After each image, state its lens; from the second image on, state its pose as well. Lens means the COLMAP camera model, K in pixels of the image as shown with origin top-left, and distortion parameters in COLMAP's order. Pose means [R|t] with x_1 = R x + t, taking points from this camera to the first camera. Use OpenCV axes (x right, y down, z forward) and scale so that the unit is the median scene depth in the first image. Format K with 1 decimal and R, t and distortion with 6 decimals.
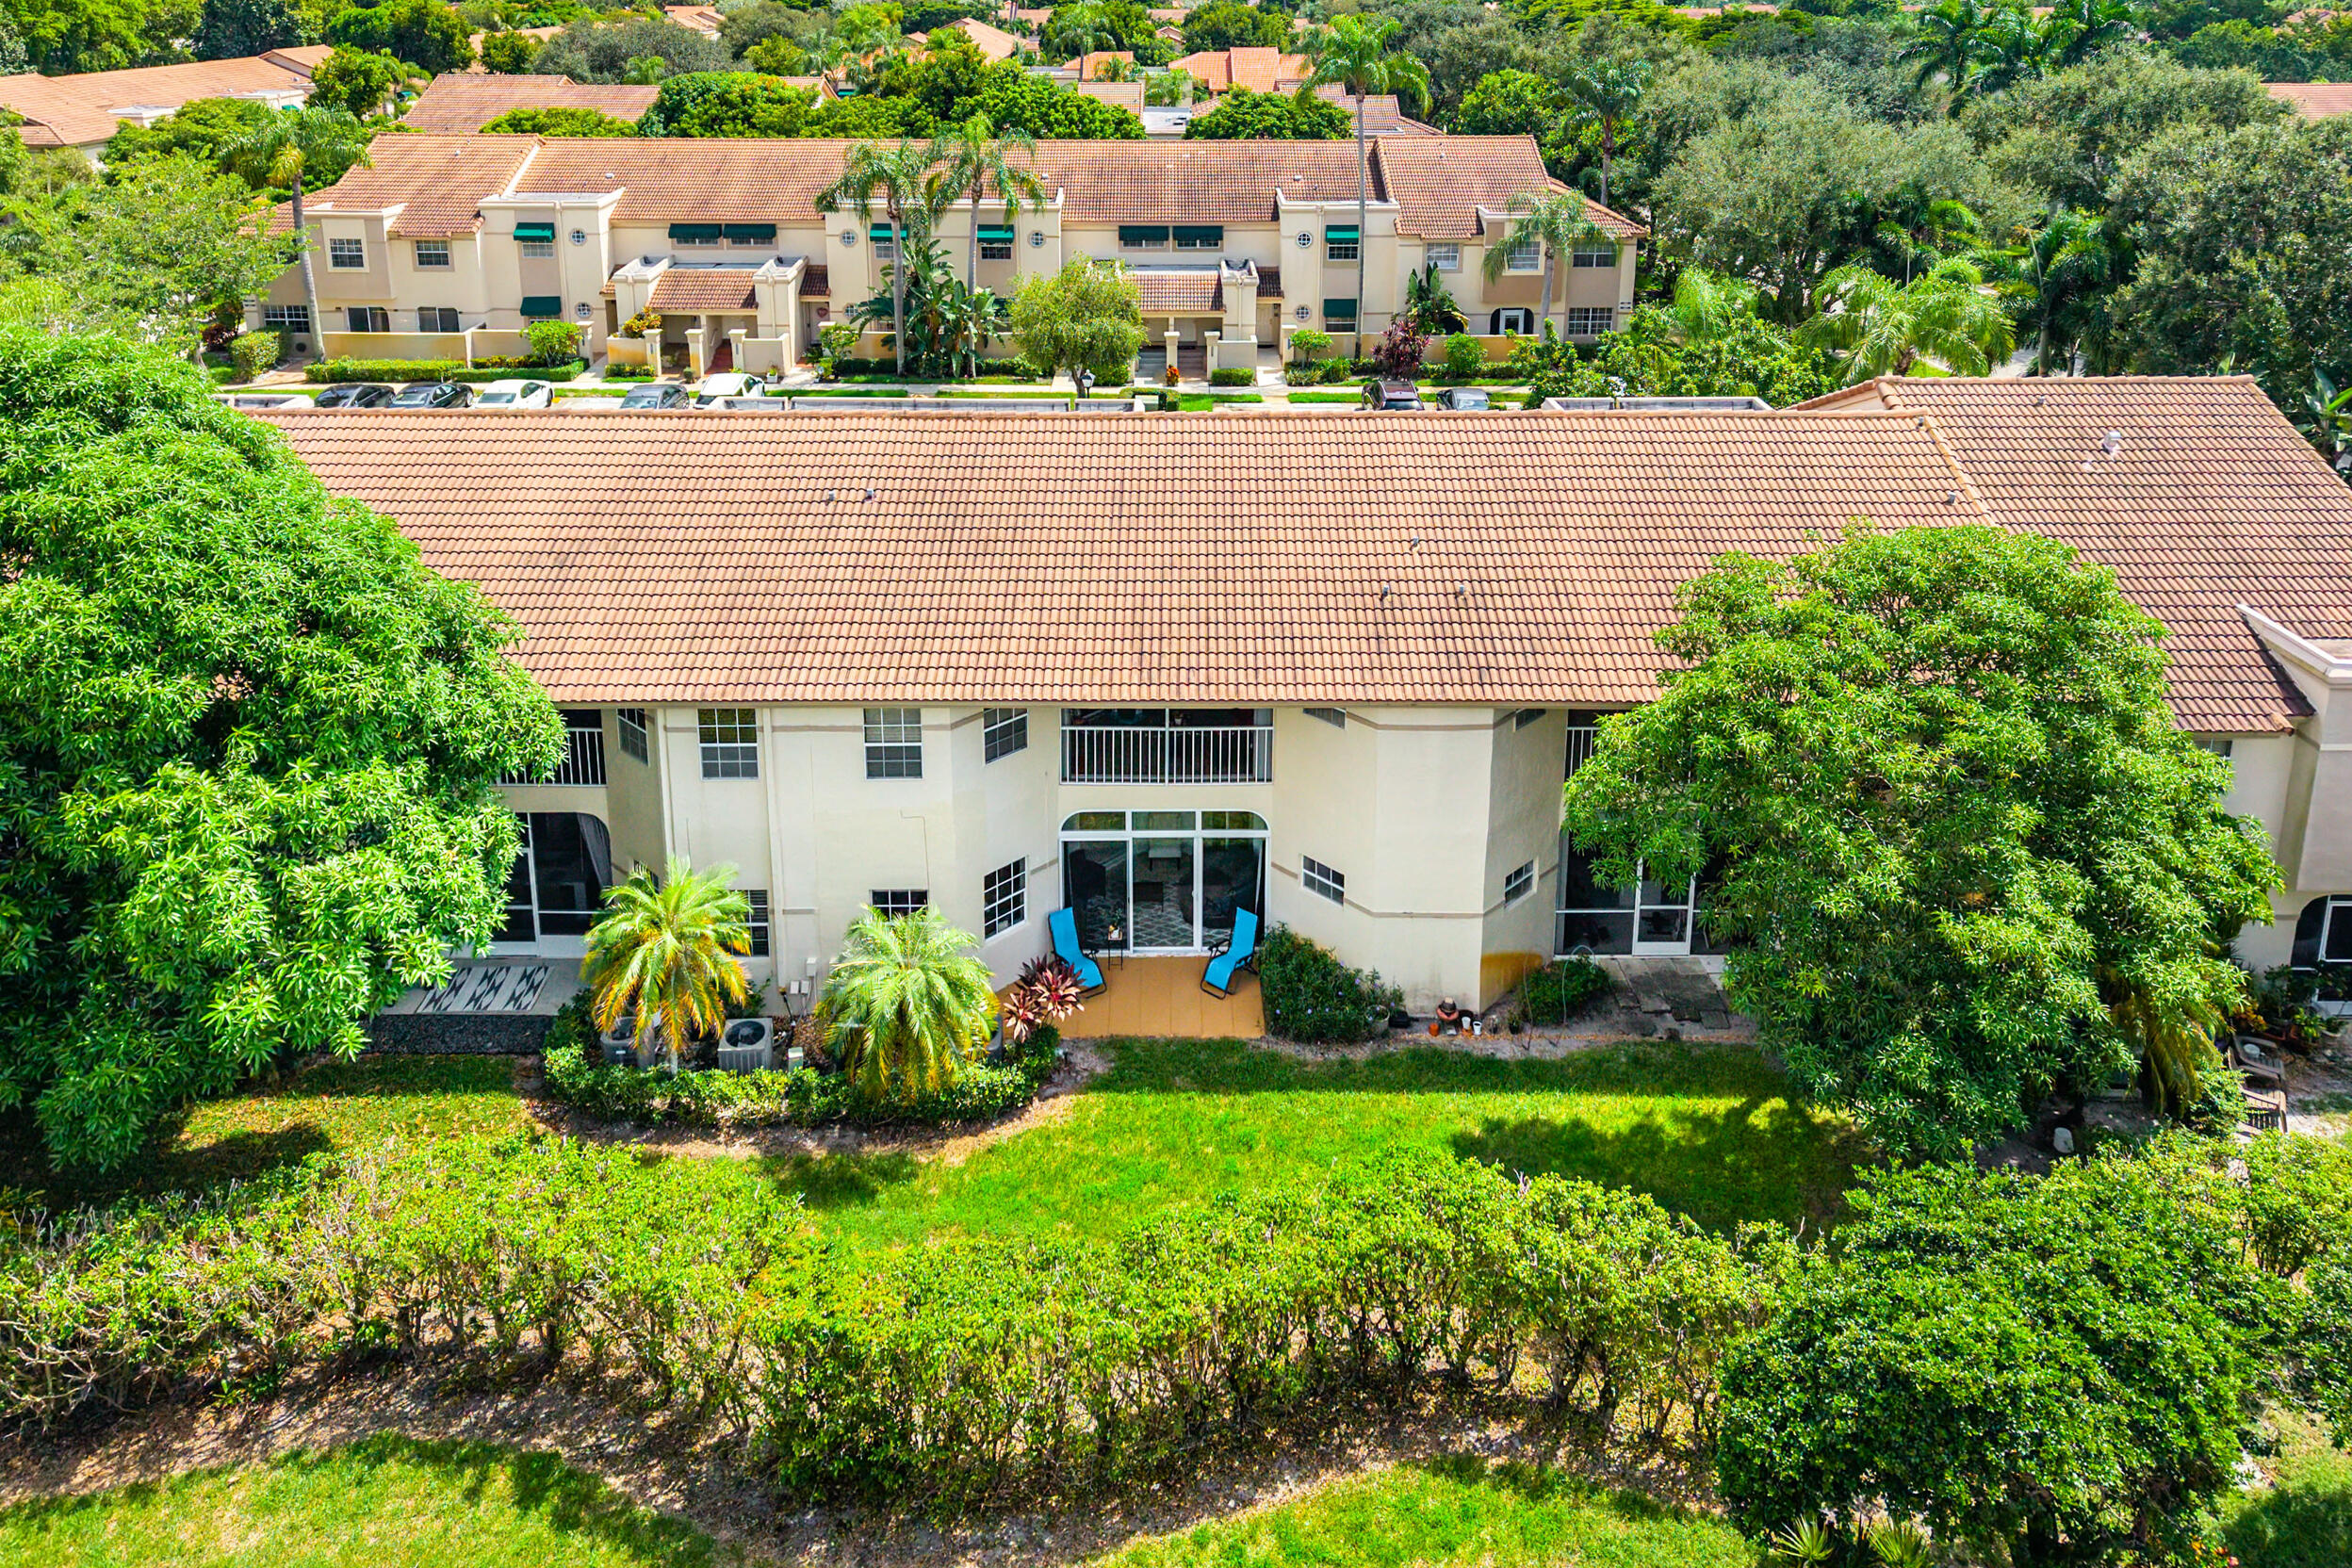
lens RADIAL K [[1604.6, 0, 1175.1], [0, 1604.6, 344.7], [0, 0, 1]] dist [0.012736, 0.002359]
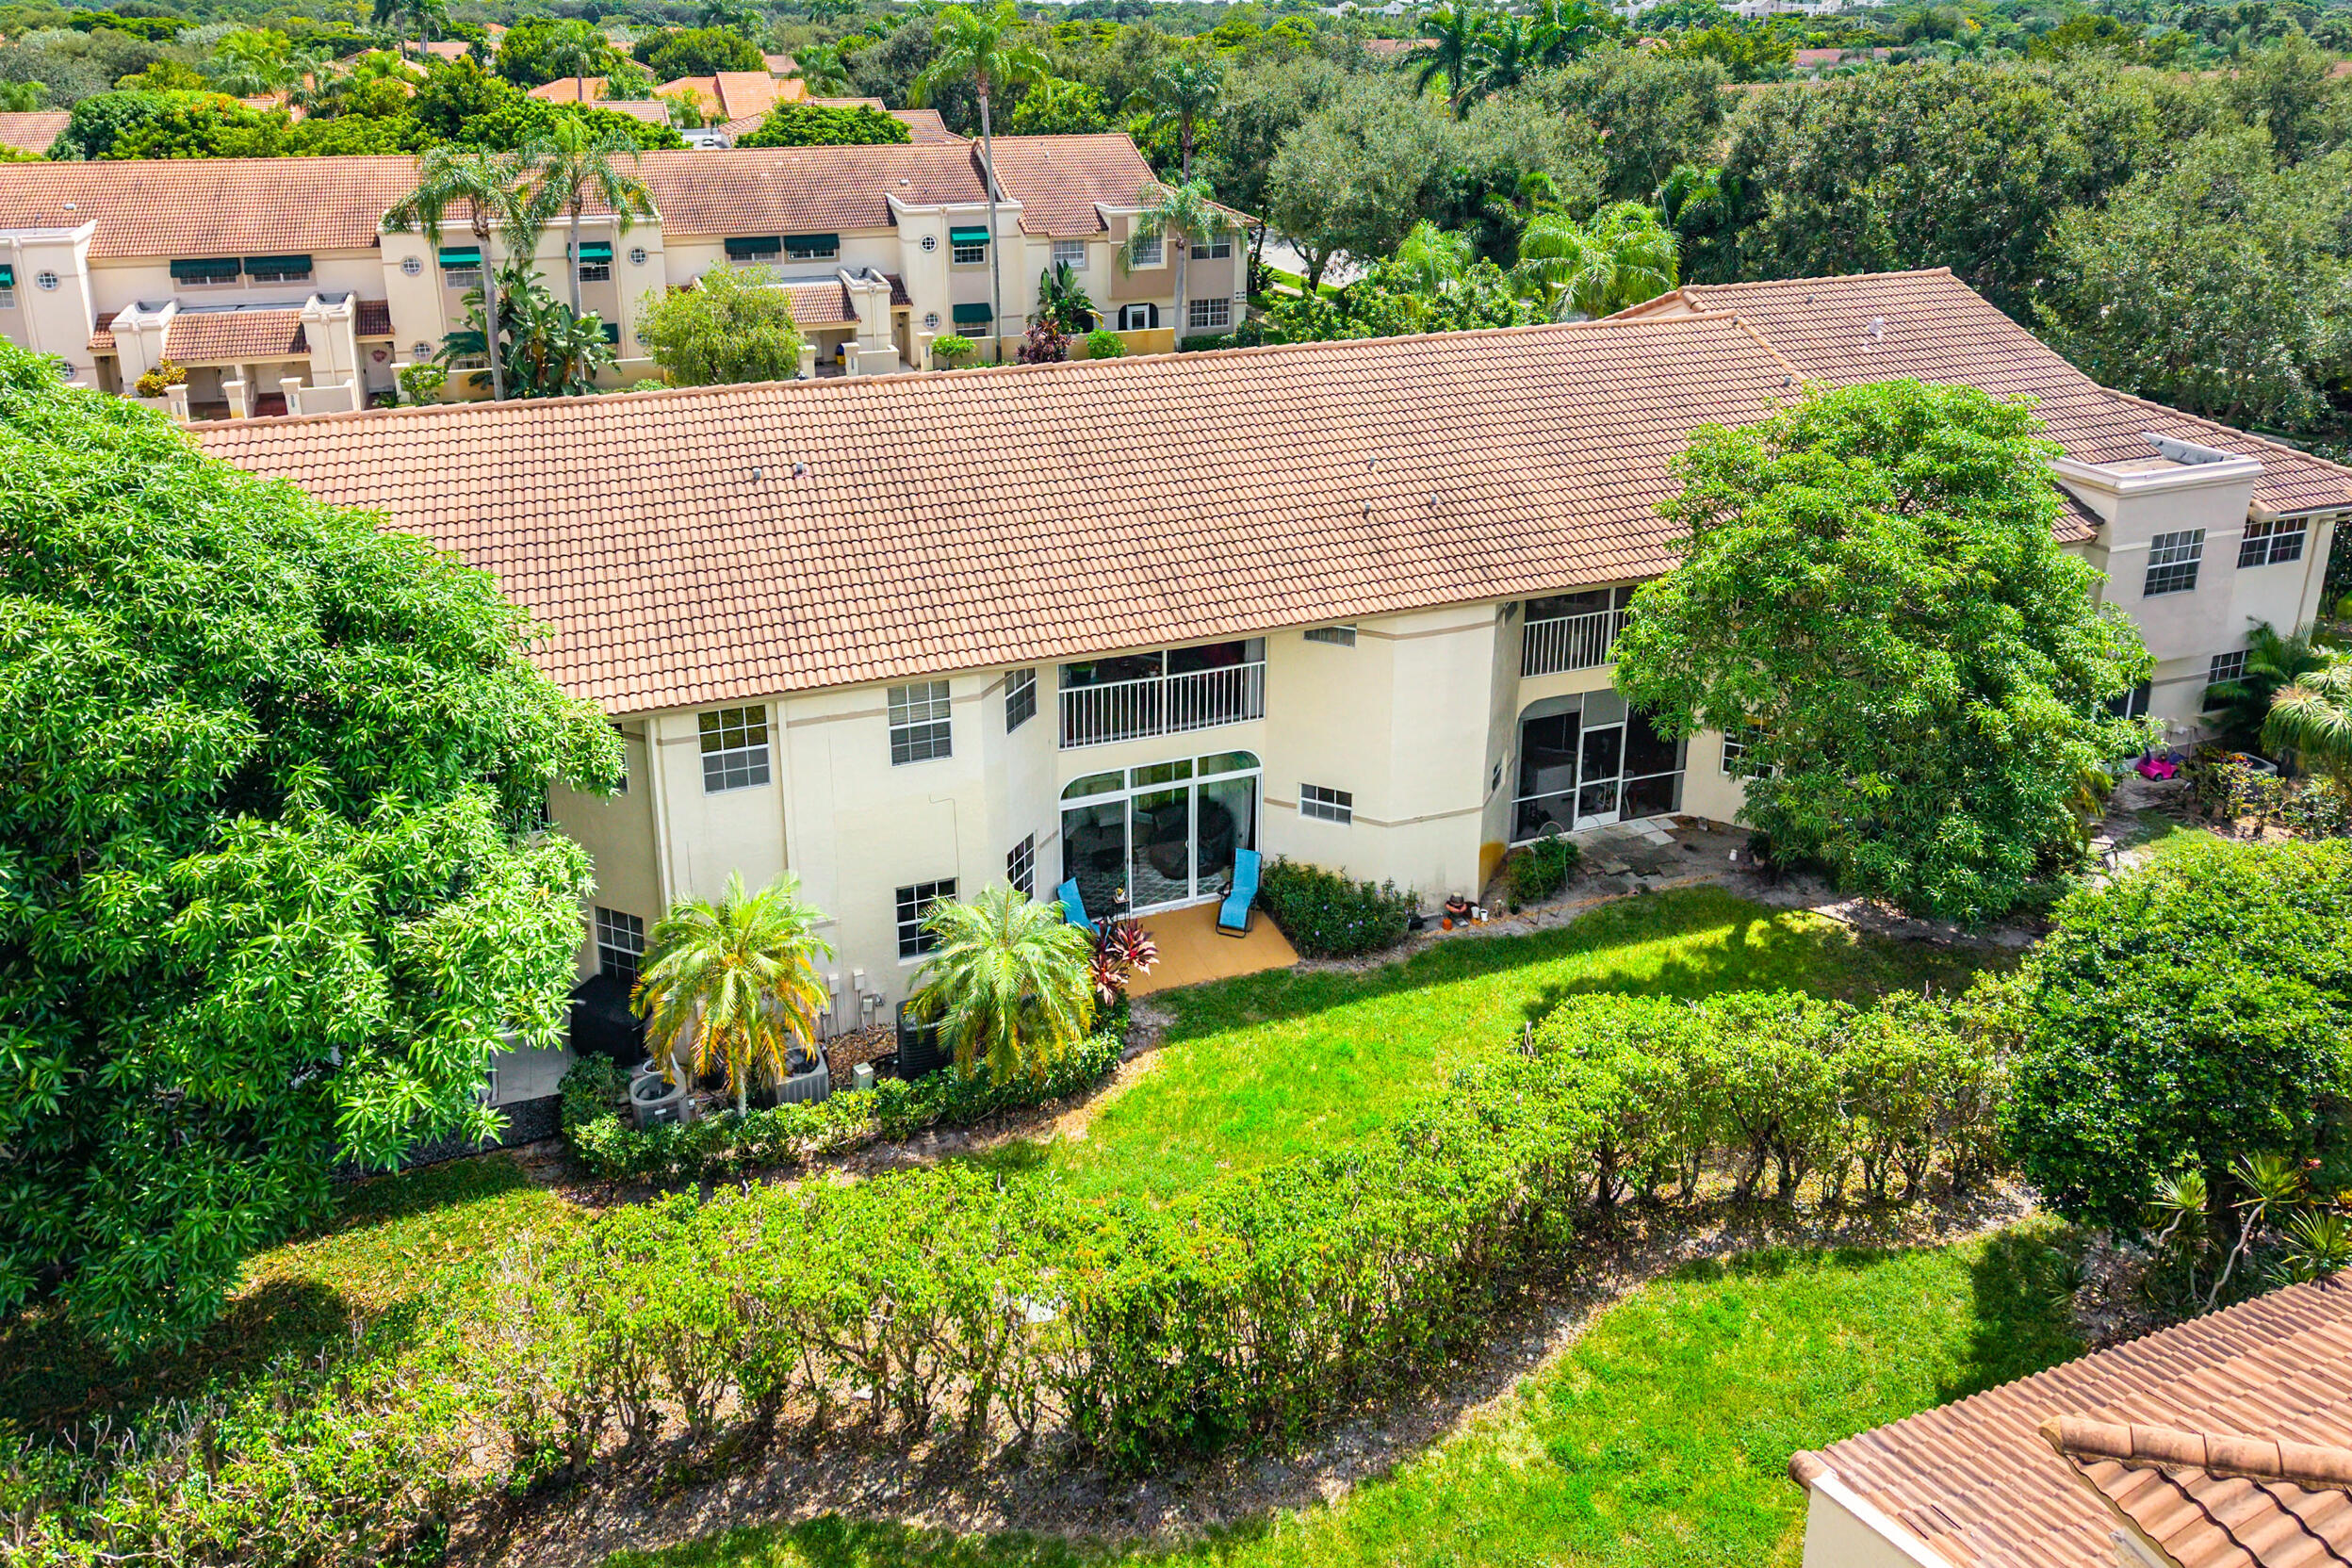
lens RADIAL K [[1614.6, 0, 1140.8], [0, 1614.6, 481.3], [0, 0, 1]] dist [0.020942, -0.004253]
pose [[0.942014, -0.094322, 0.322045, -0.320488], [0.077461, 0.994887, 0.064807, 0.059890], [-0.326511, -0.036104, 0.944504, 0.094928]]
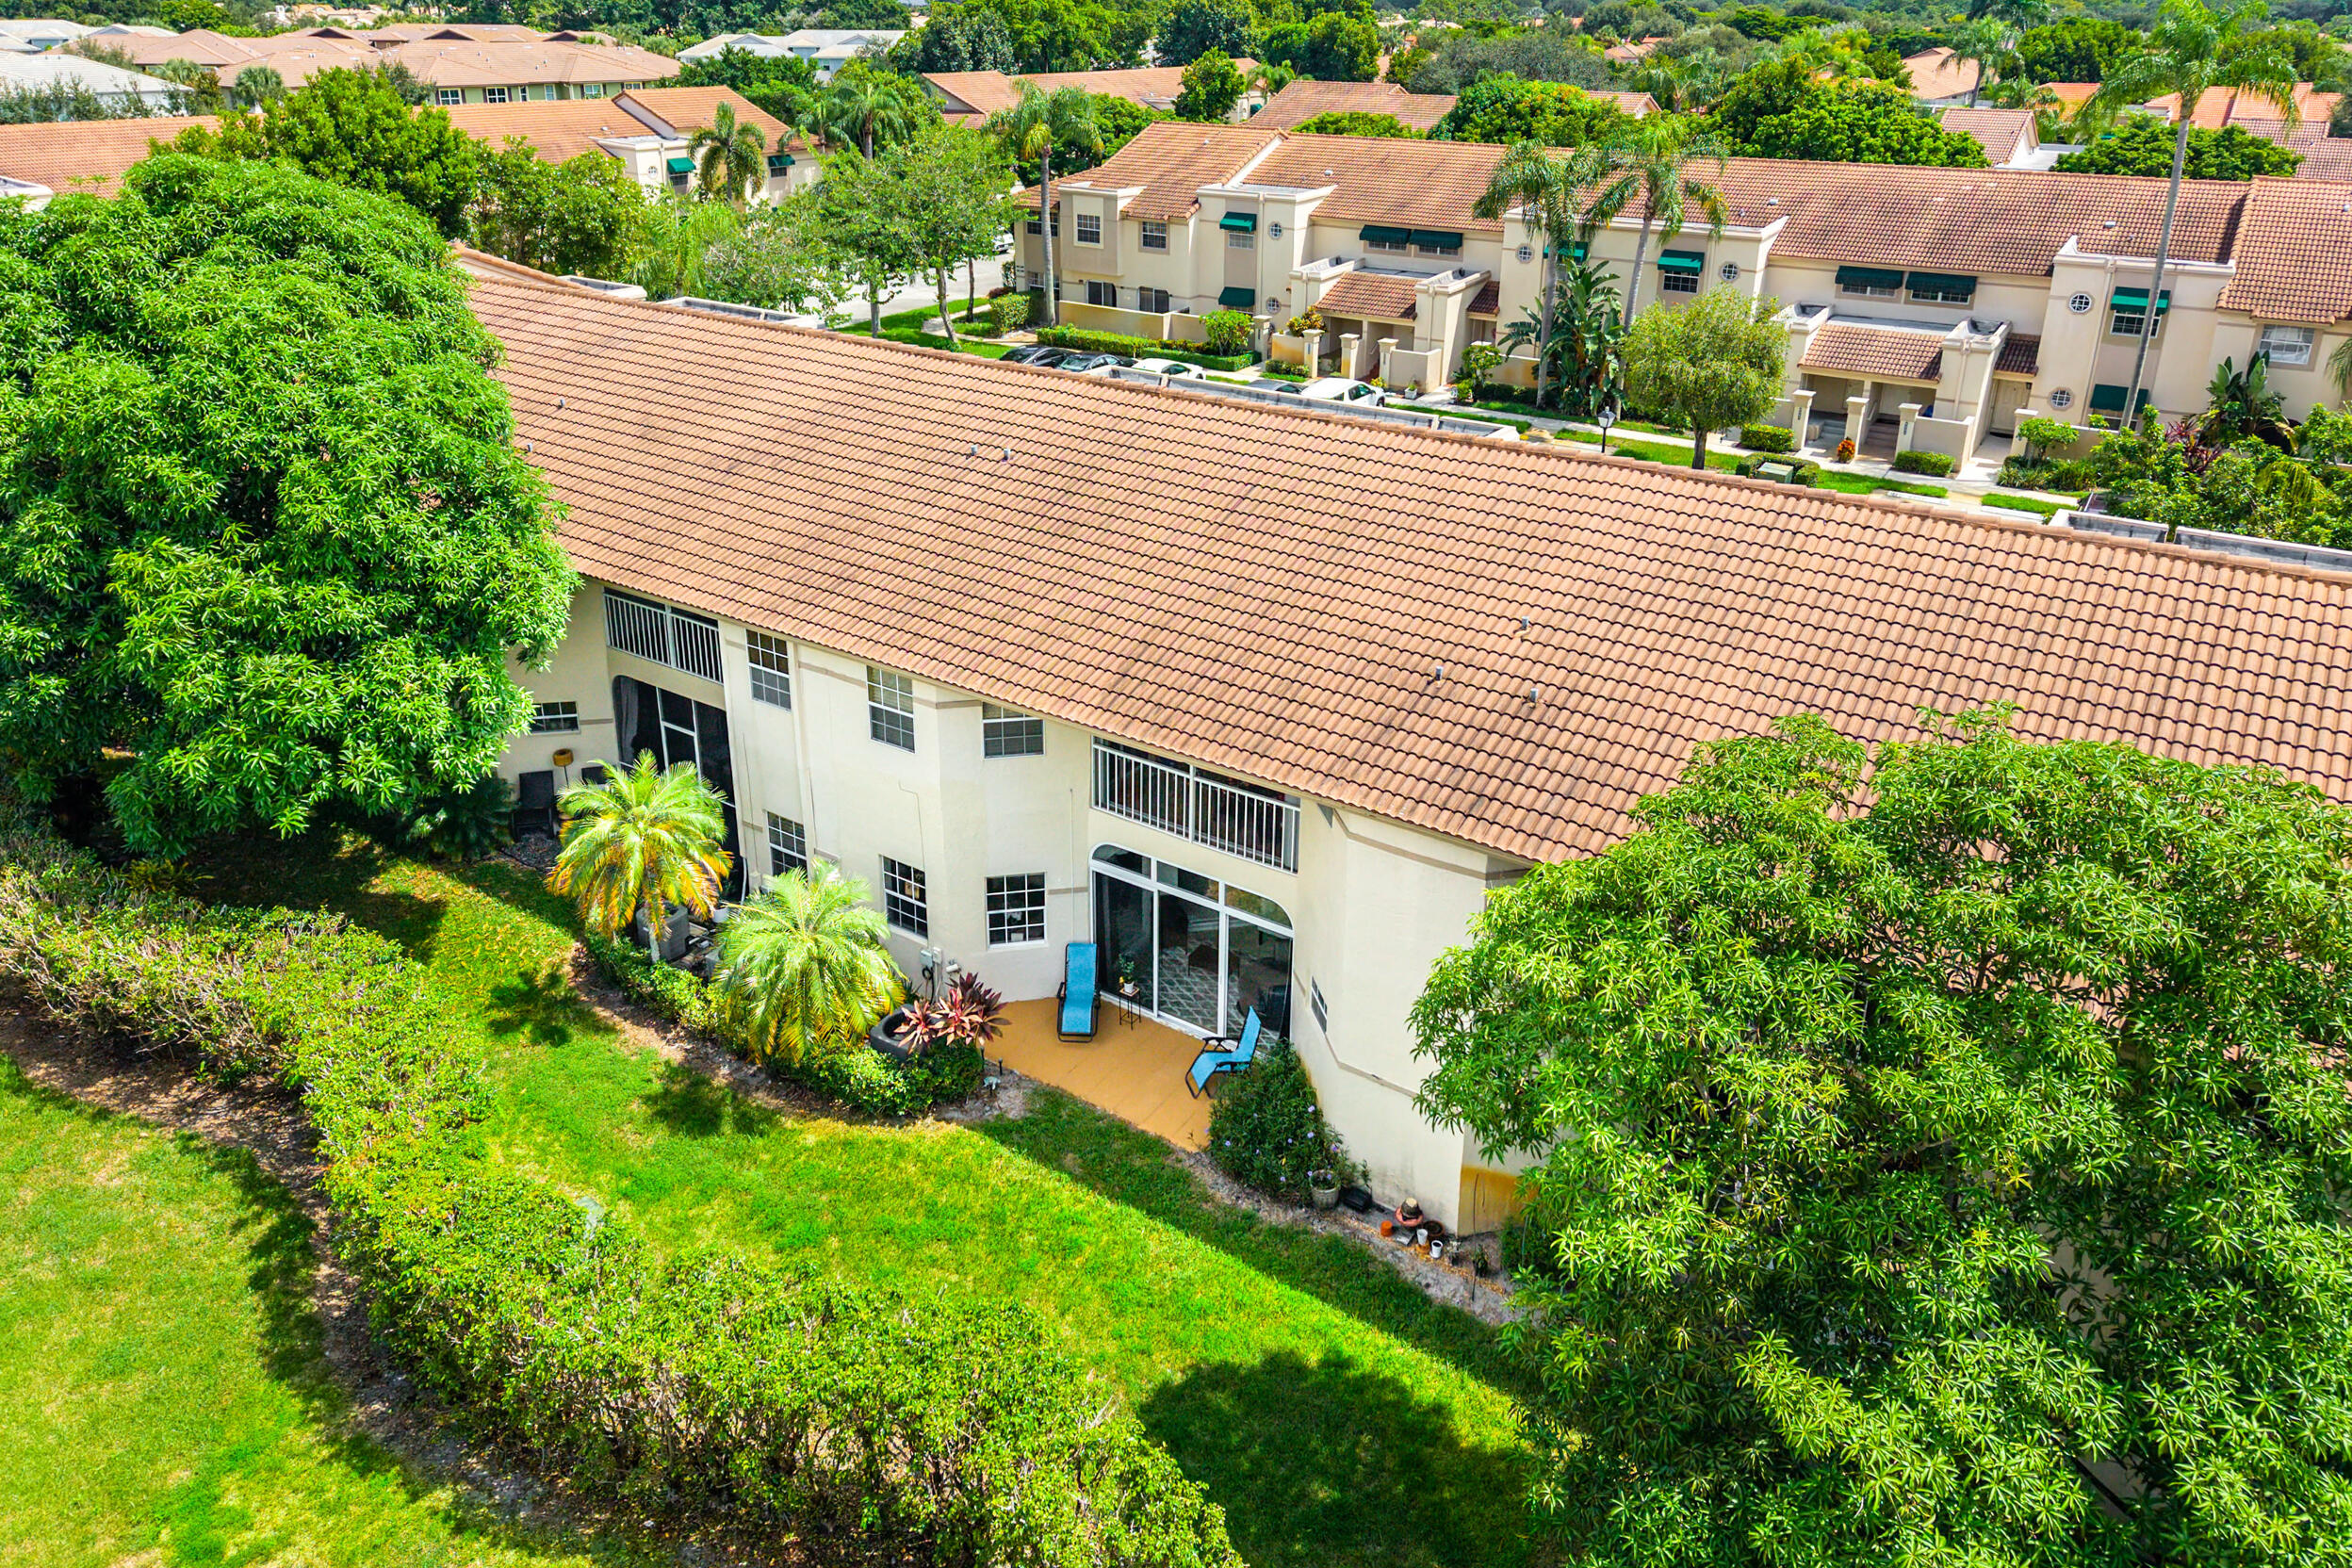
lens RADIAL K [[1601.5, 0, 1208.8], [0, 1601.5, 588.9], [0, 0, 1]] dist [0.022448, -0.000608]
pose [[0.828666, 0.192712, -0.525524, 0.425897], [-0.131209, 0.979583, 0.152321, 0.014351], [0.544148, -0.057270, 0.837032, 0.309772]]
